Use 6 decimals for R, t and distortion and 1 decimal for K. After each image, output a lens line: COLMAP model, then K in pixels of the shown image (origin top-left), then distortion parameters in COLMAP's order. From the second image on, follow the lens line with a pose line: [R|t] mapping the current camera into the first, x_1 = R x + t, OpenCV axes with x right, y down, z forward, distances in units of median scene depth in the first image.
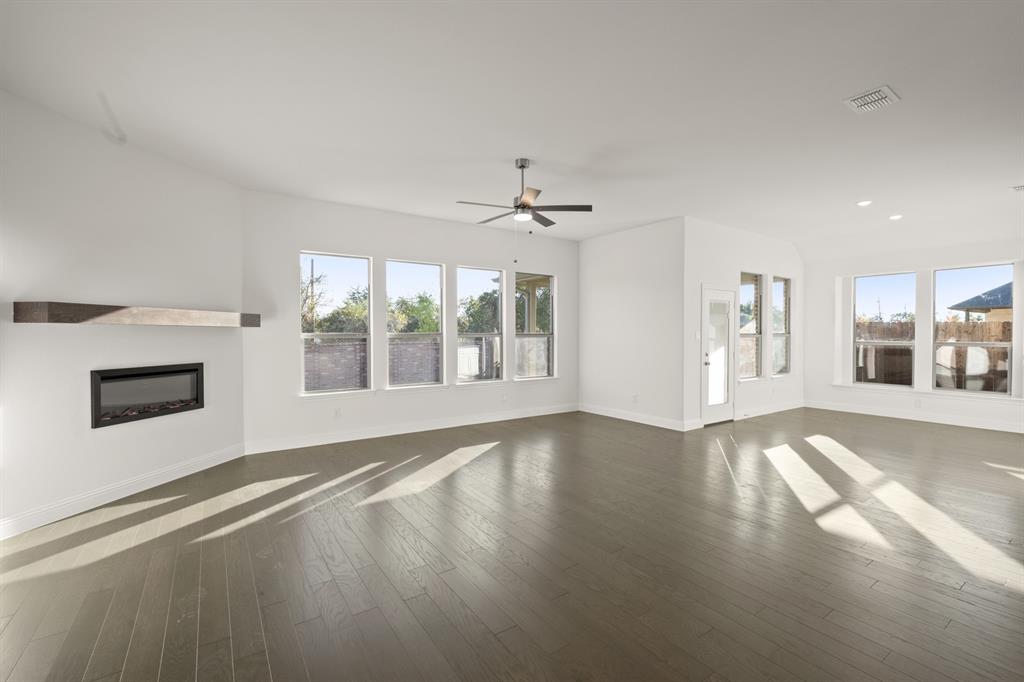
lens RADIAL K [[441.6, 0, 518.7], [0, 441.6, 343.0], [0, 0, 1]] dist [0.004994, 0.000247]
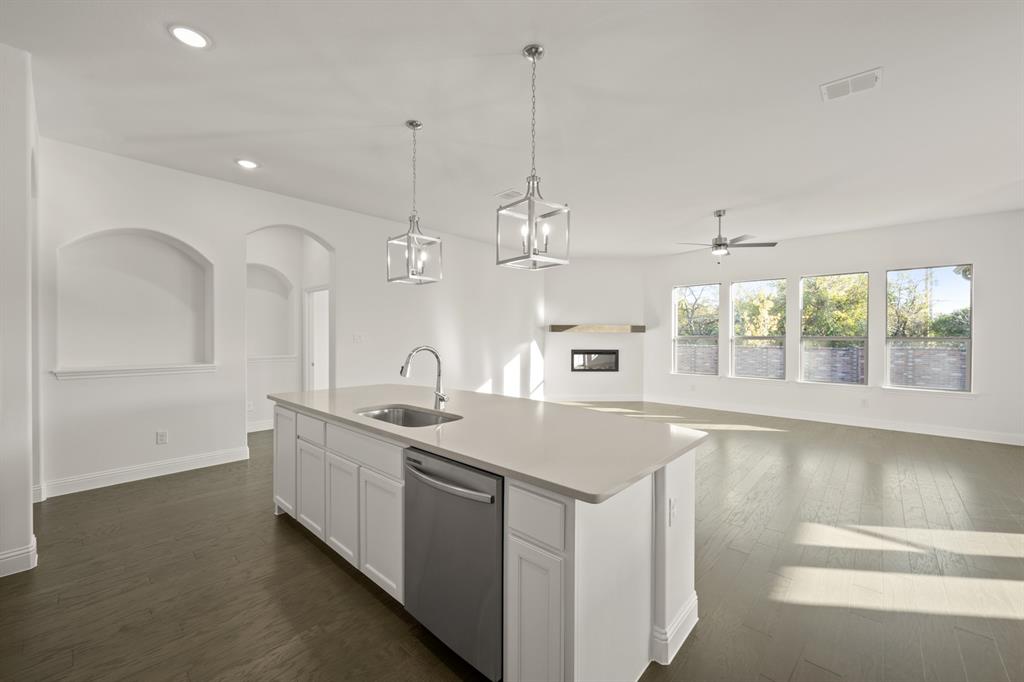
lens RADIAL K [[399.4, 0, 512.2], [0, 399.4, 337.1], [0, 0, 1]] dist [-0.007357, 0.000065]
pose [[0.214629, 0.003442, -0.976690, 1.023584], [-0.025139, 0.999682, -0.002002, 0.000688], [0.976372, 0.024983, 0.214647, 0.099292]]
